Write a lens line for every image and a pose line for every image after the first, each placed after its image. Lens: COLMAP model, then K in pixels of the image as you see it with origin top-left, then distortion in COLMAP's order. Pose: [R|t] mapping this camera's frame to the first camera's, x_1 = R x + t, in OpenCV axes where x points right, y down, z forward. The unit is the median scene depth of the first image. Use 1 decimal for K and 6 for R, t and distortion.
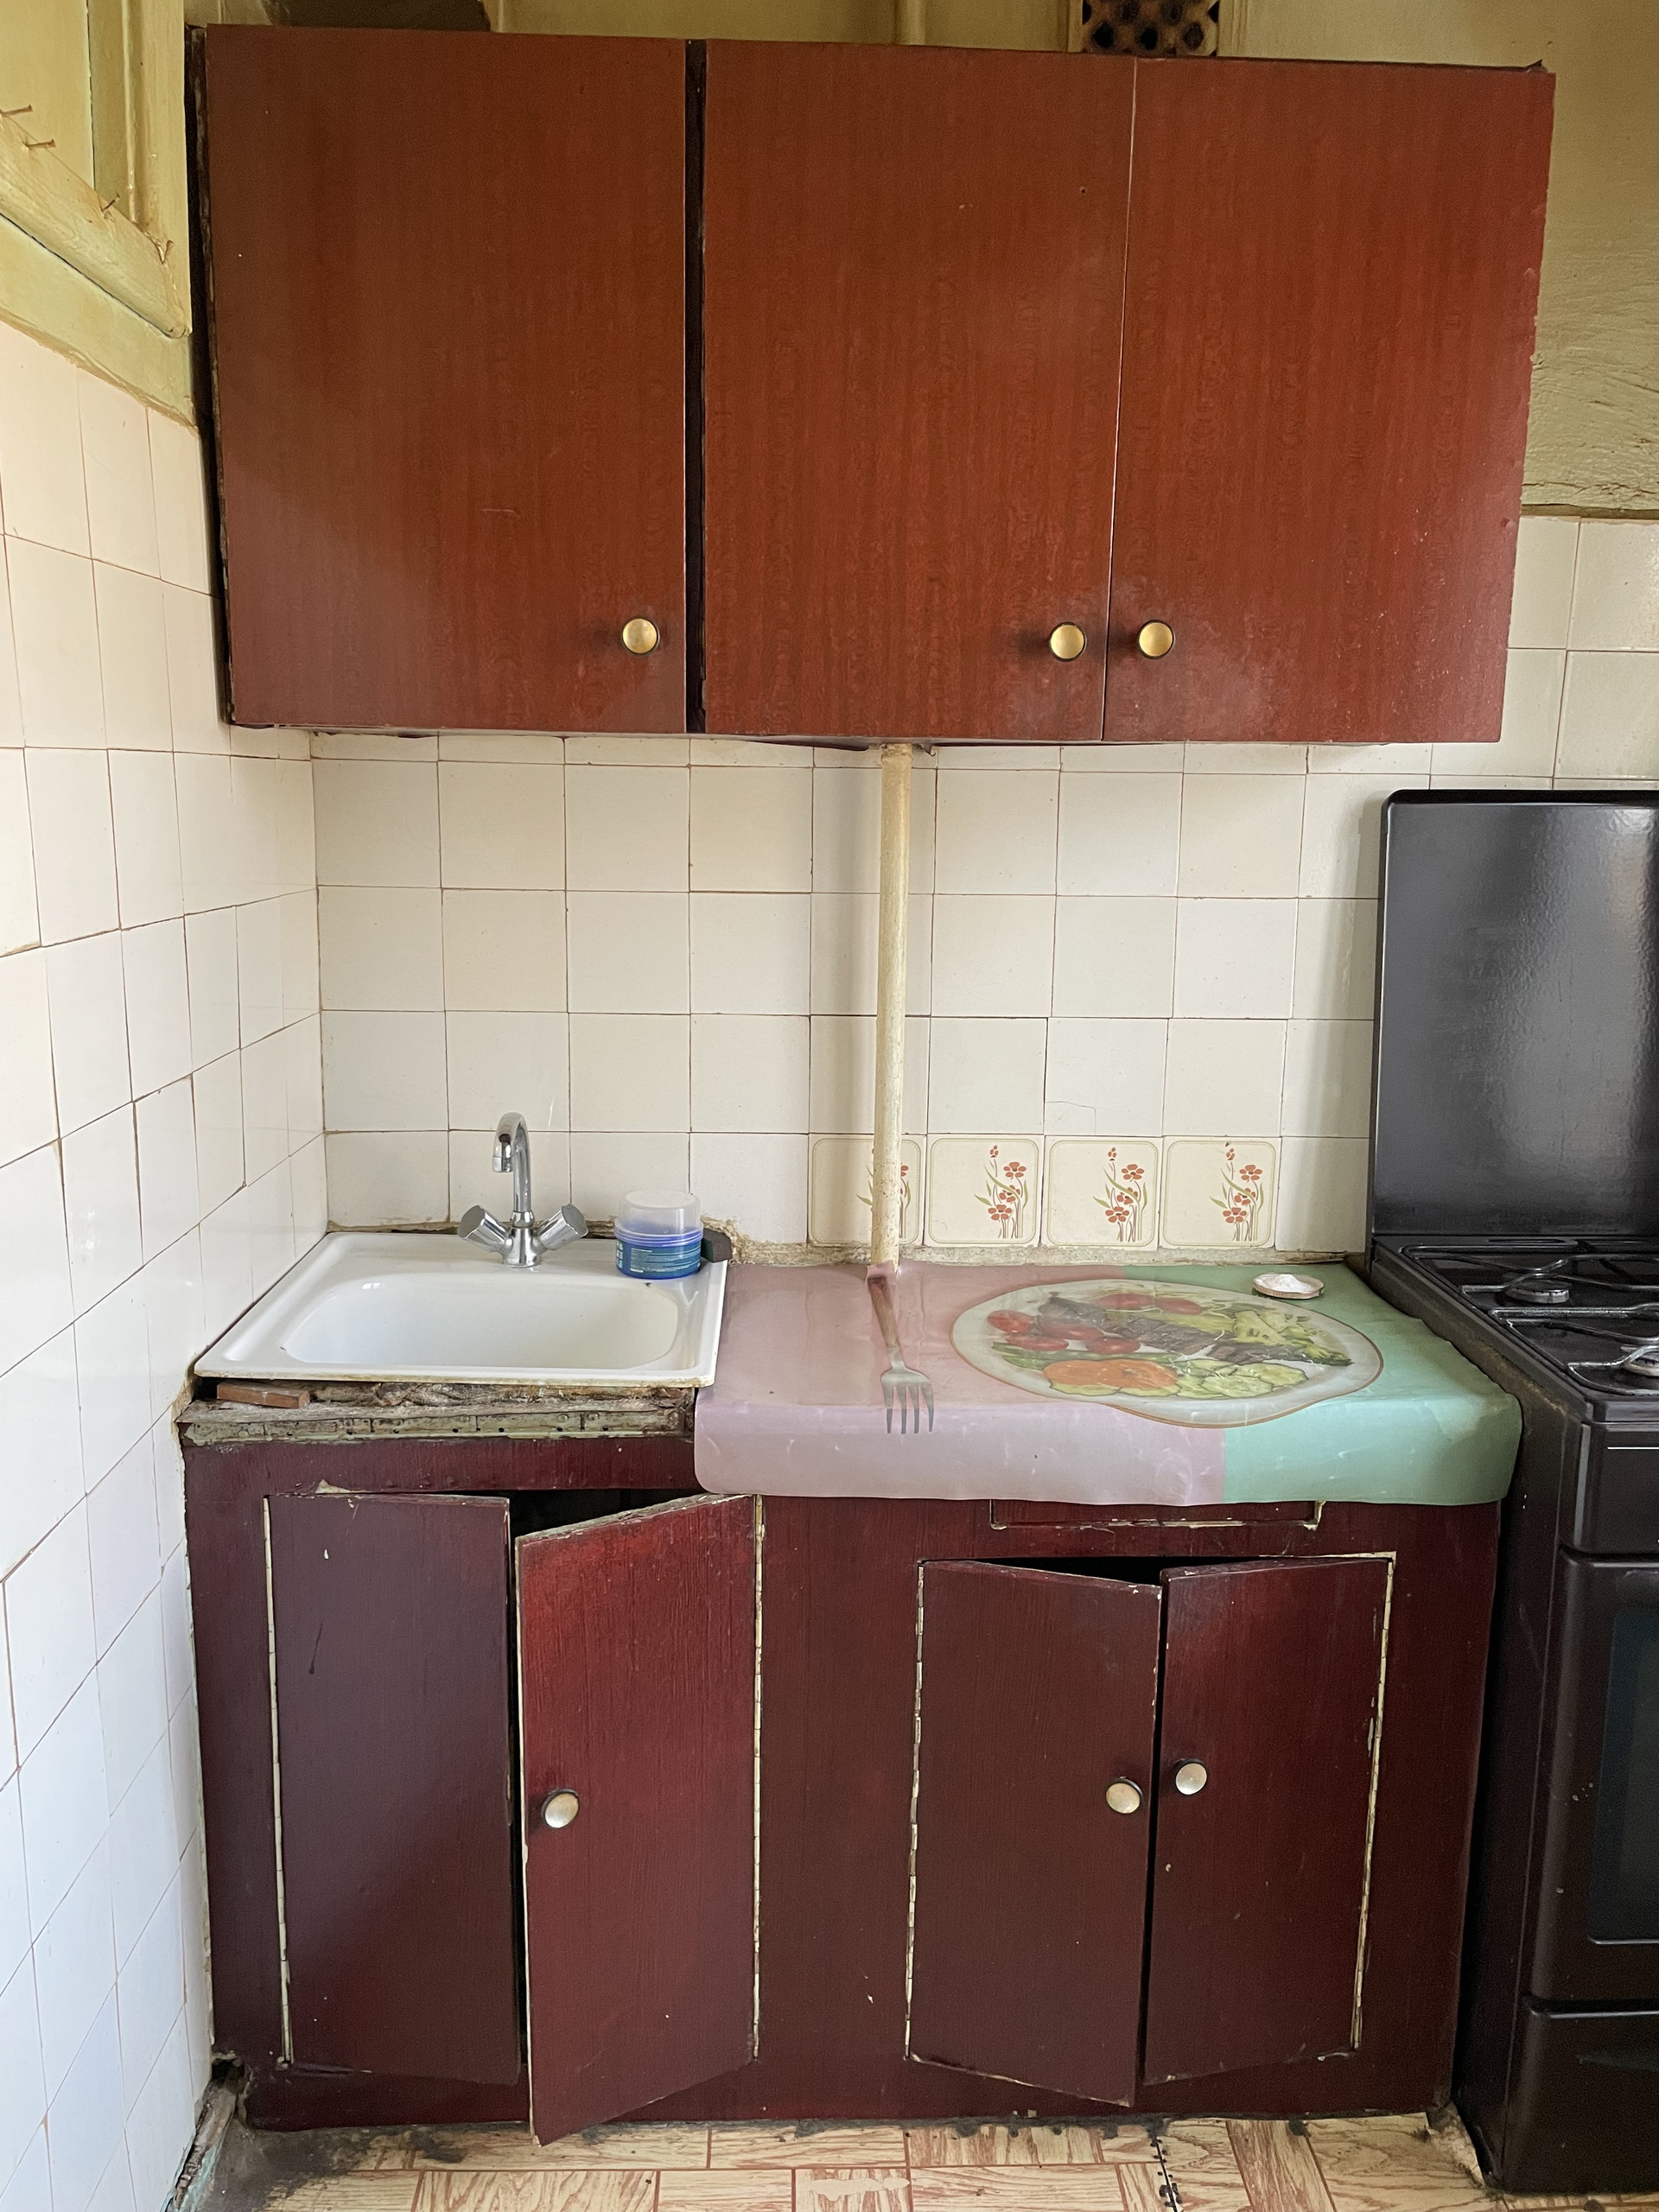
lens RADIAL K [[1672.6, 0, 828.4], [0, 1672.6, 1101.7], [0, 0, 1]] dist [0.007520, -0.018366]
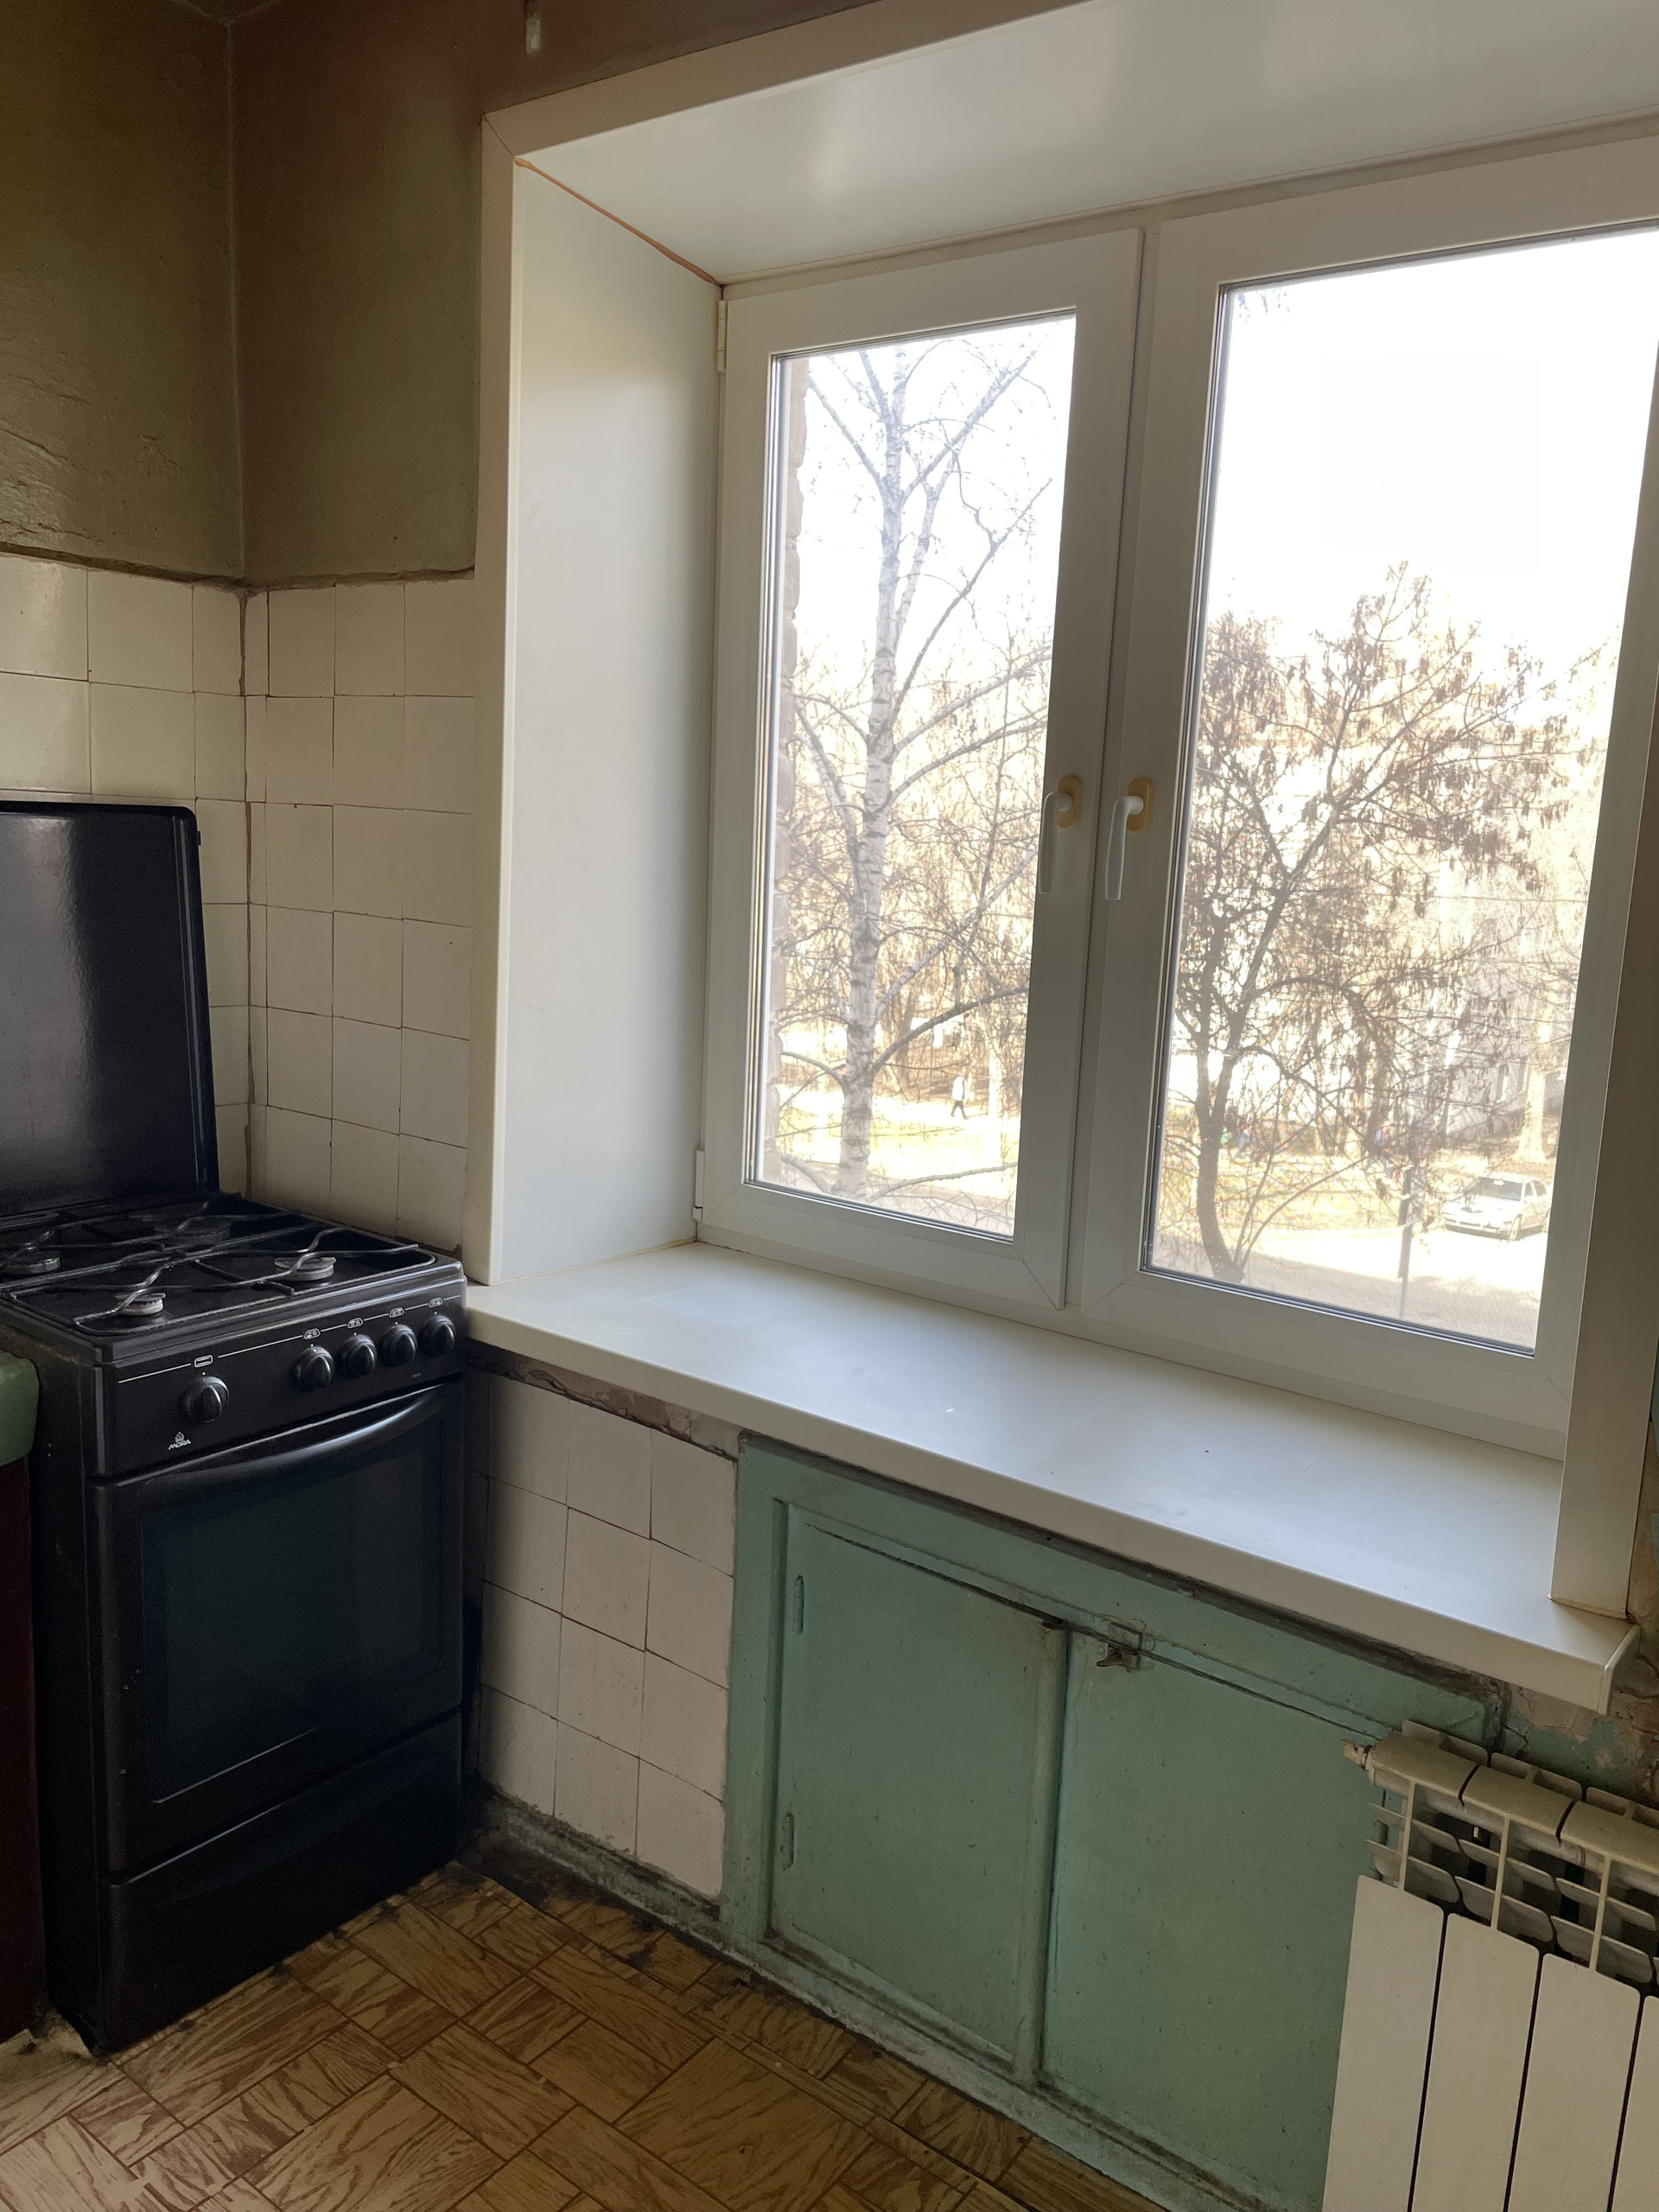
lens RADIAL K [[1672.6, 0, 829.2], [0, 1672.6, 1105.1], [0, 0, 1]] dist [0.007520, -0.018366]
pose [[0.628537, -0.113524, 0.769451, -0.091638], [0.097148, 0.993002, 0.067150, -0.014931], [-0.771689, 0.032544, 0.635167, -0.122542]]
